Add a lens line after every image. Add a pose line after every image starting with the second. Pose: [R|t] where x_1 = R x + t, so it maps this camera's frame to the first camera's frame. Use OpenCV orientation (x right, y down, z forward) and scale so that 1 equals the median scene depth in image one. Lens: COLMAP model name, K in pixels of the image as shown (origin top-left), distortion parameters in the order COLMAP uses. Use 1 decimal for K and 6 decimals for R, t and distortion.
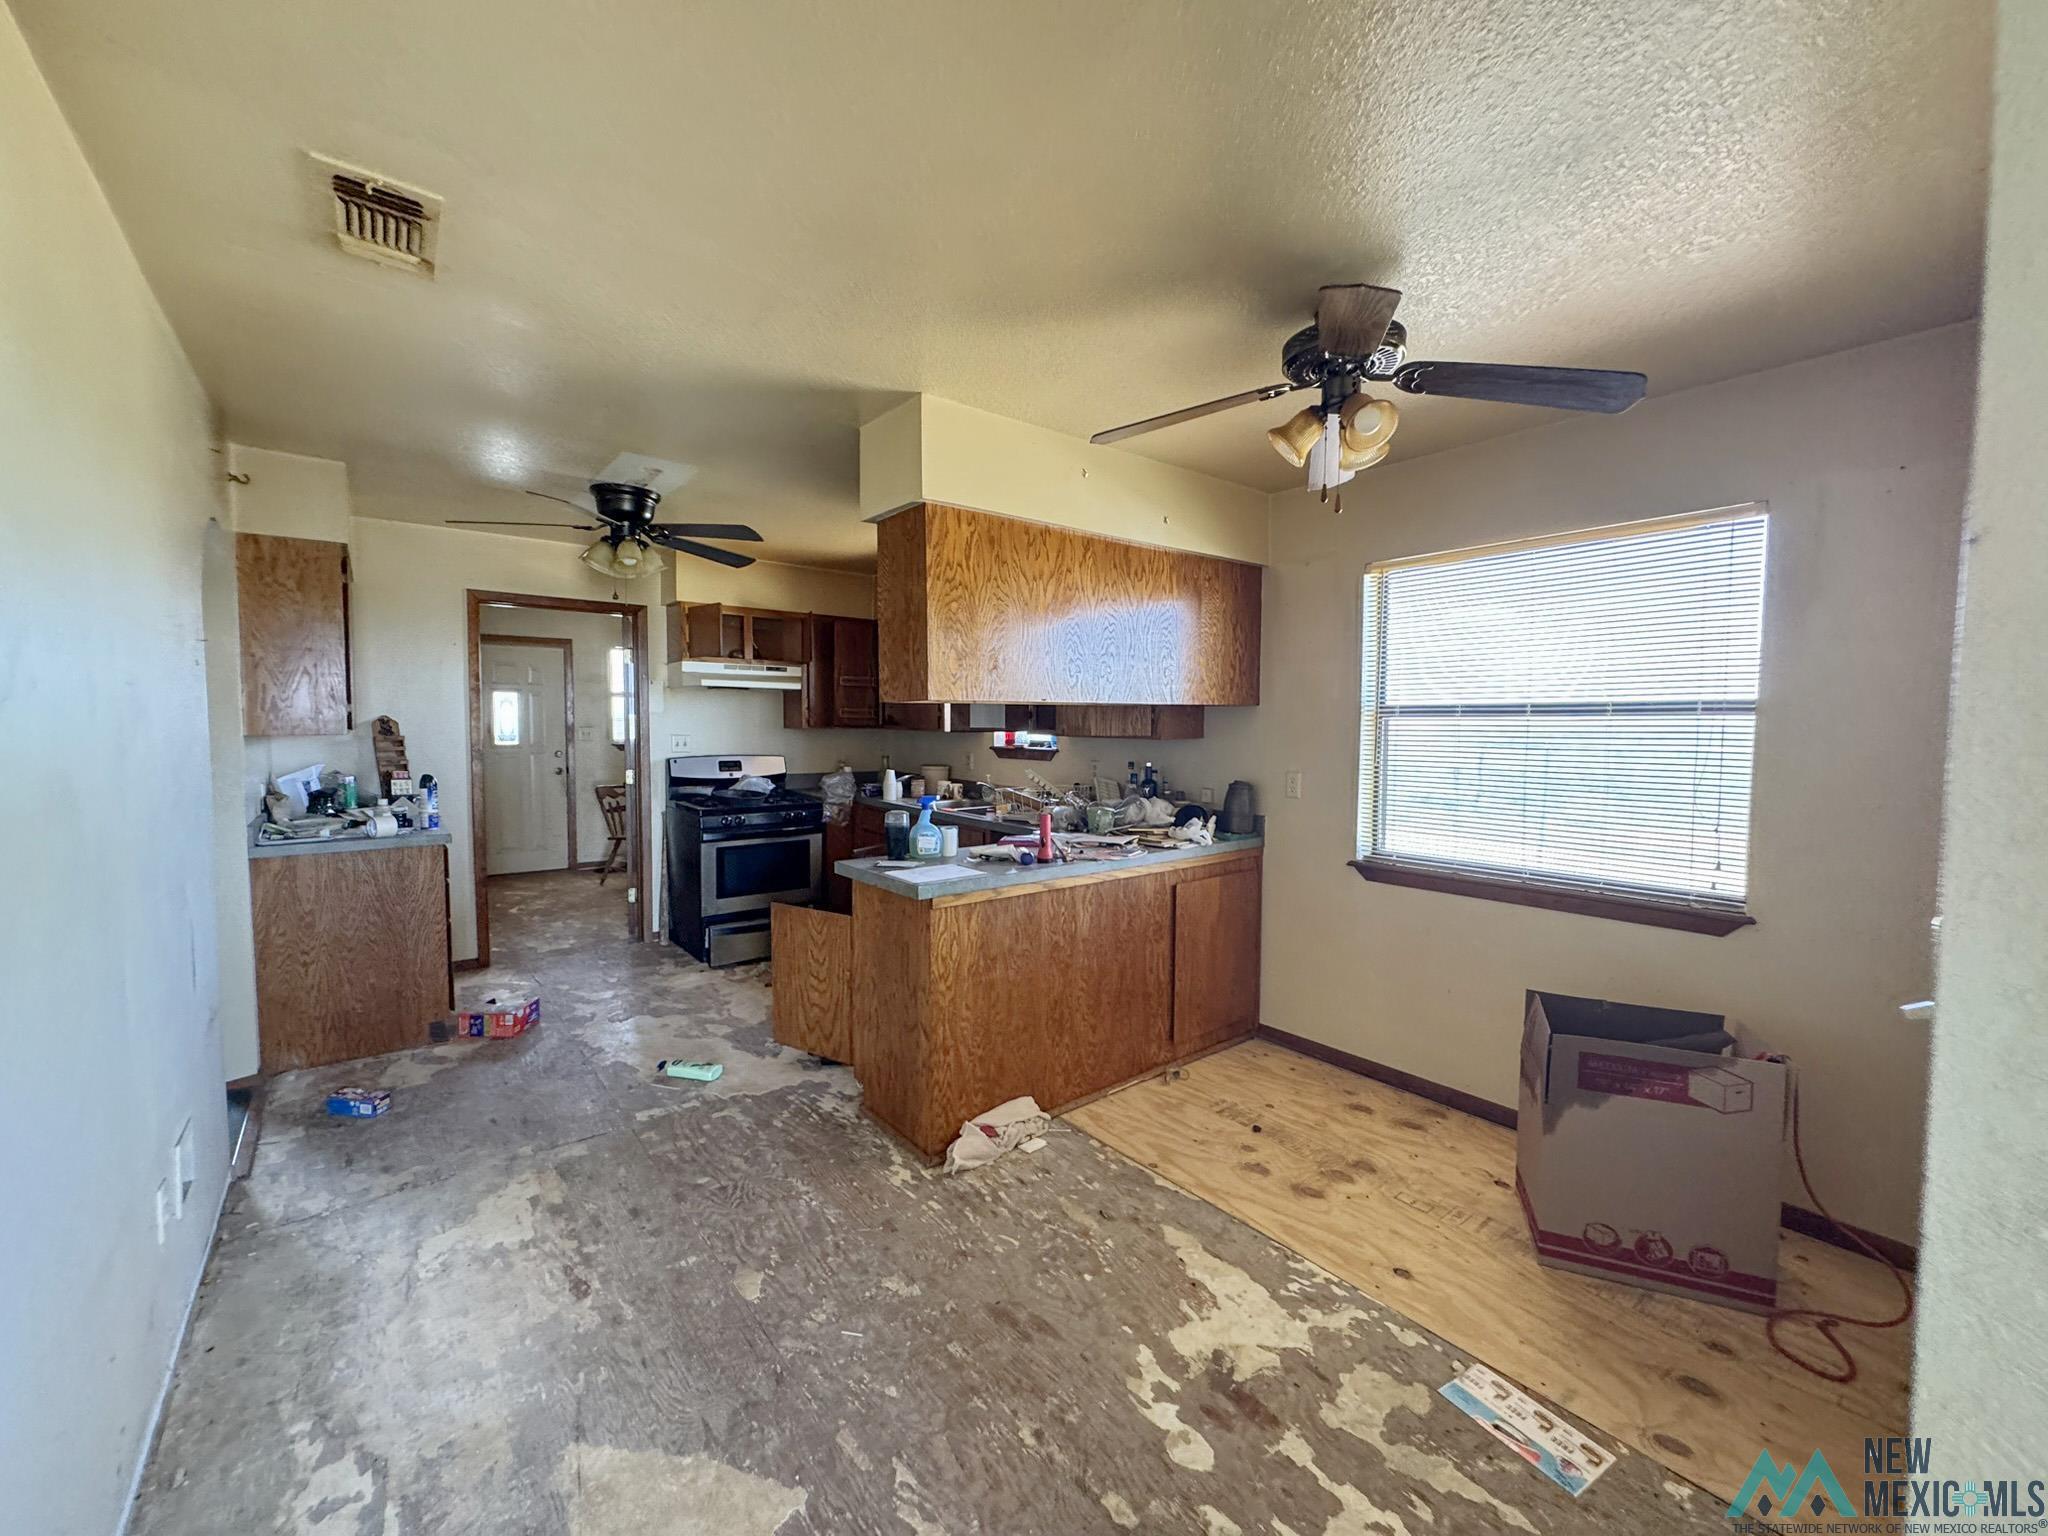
lens RADIAL K [[819.1, 0, 1021.8], [0, 819.1, 772.6], [0, 0, 1]] dist [0.000194, 0.000059]
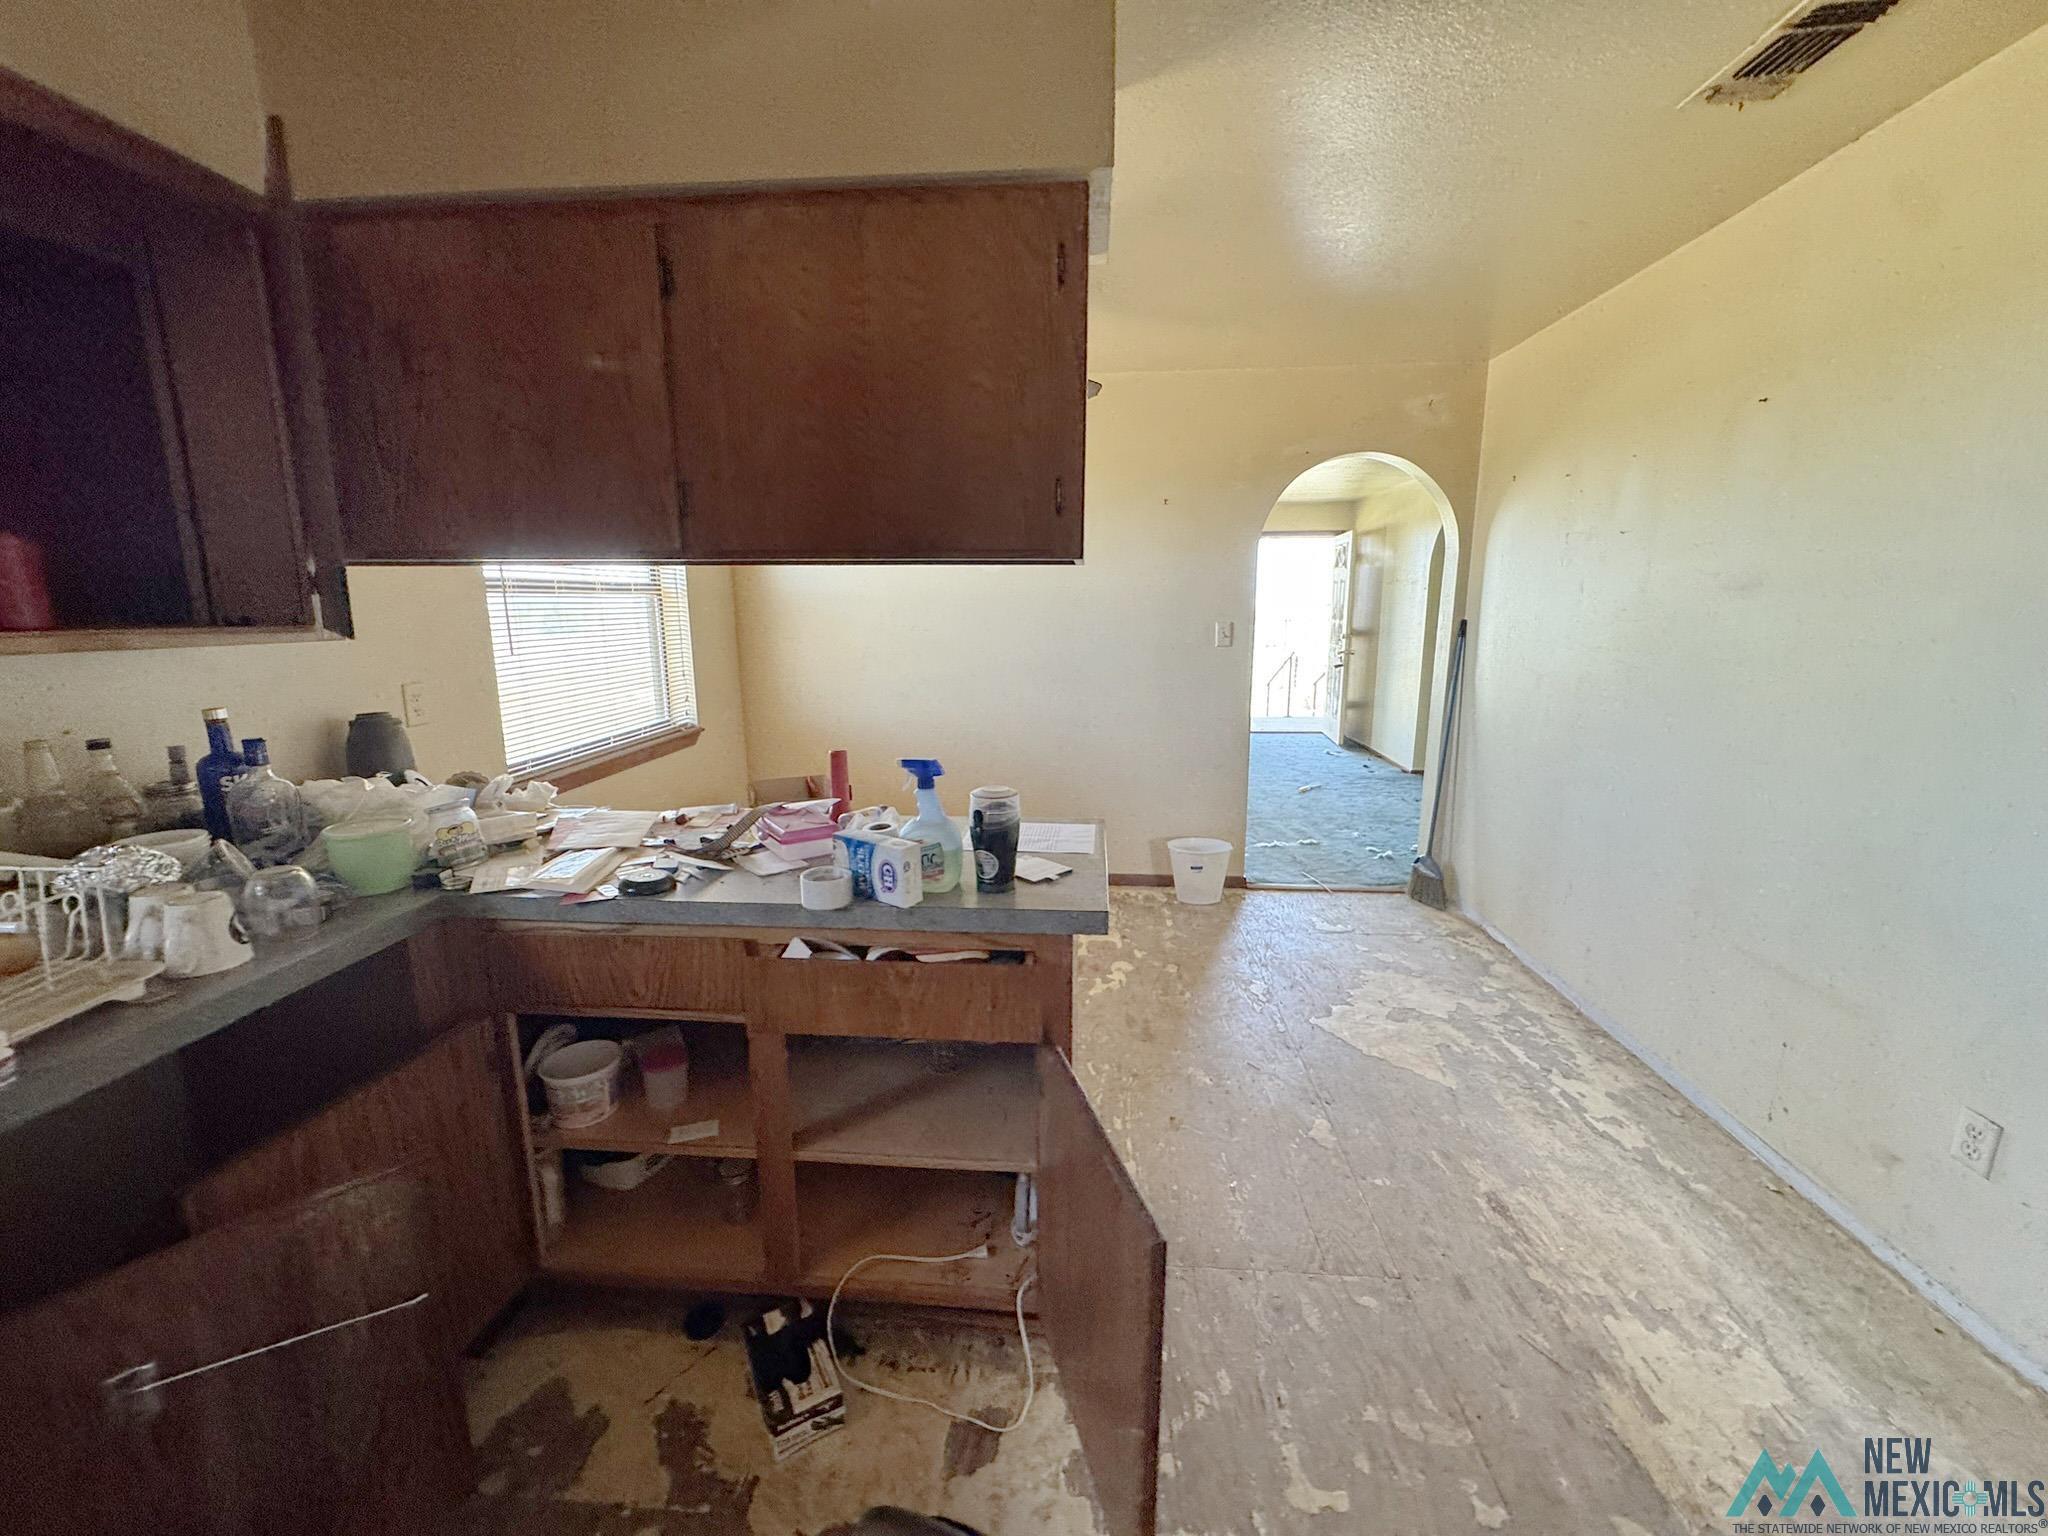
lens RADIAL K [[819.1, 0, 1015.5], [0, 819.1, 762.6], [0, 0, 1]] dist [0.000194, 0.000059]
pose [[-0.722277, -0.132182, 0.678855, -0.283700], [0.045836, 0.970259, 0.237690, -0.048319], [-0.690083, 0.202794, -0.694737, 0.774139]]
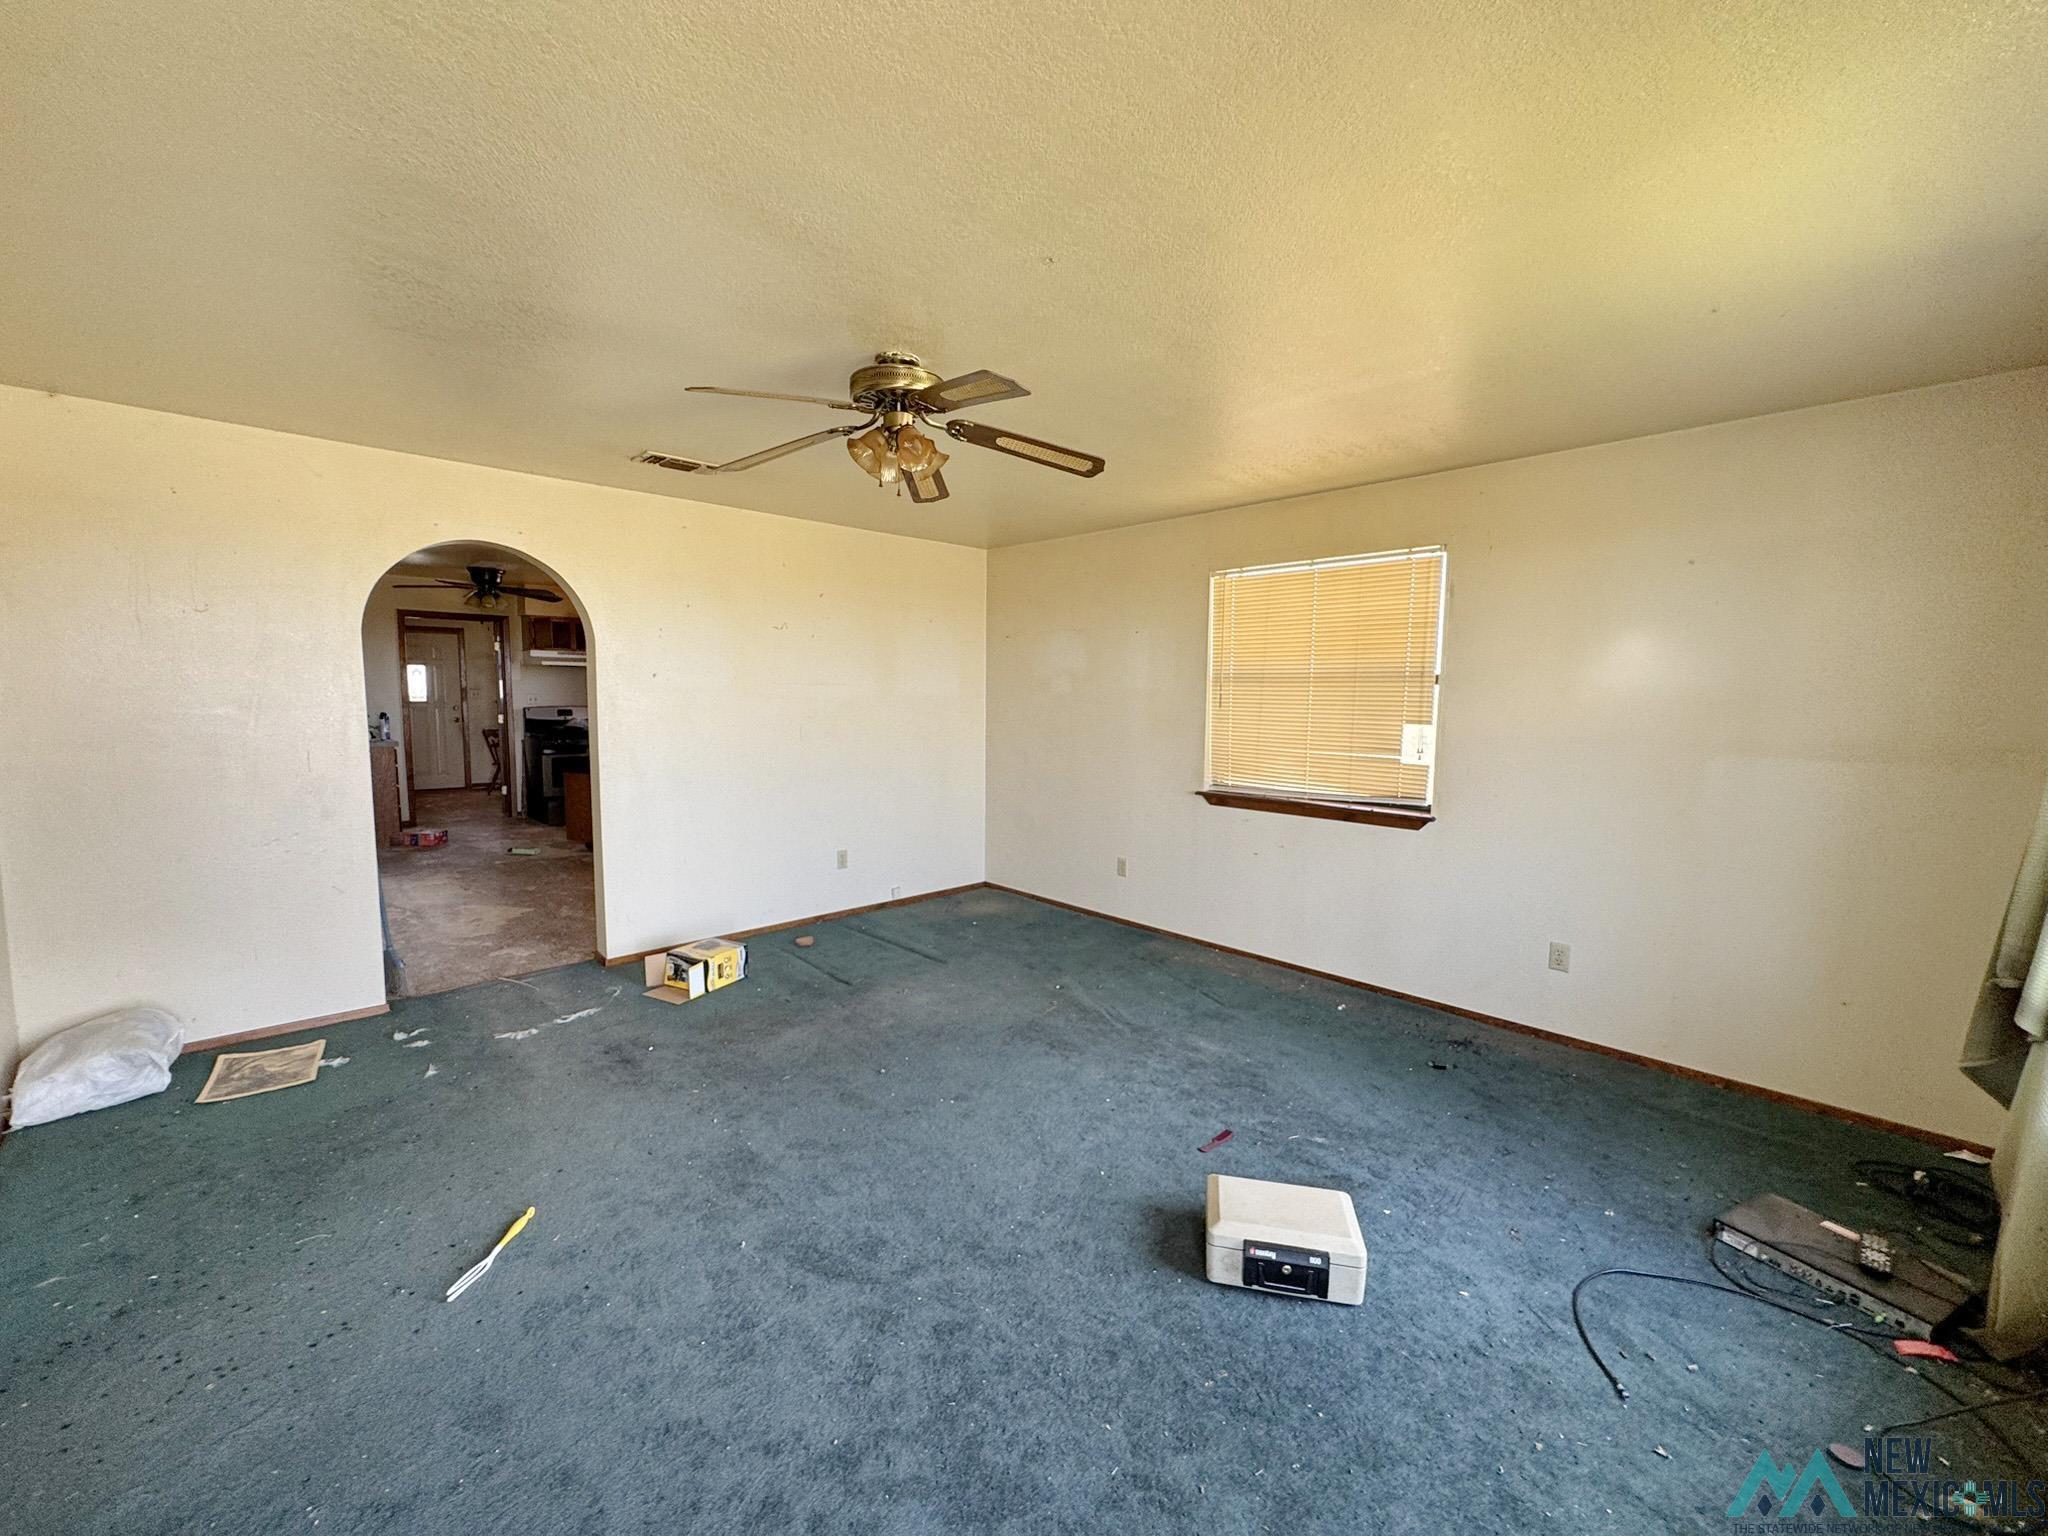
lens RADIAL K [[819.1, 0, 1023.7], [0, 819.1, 771.1], [0, 0, 1]] dist [0.000194, 0.000059]
pose [[0.996111, -0.003629, 0.088038, 0.439856], [0.000171, 0.999229, 0.039251, 0.046333], [-0.088112, -0.039083, 0.995344, -0.766267]]
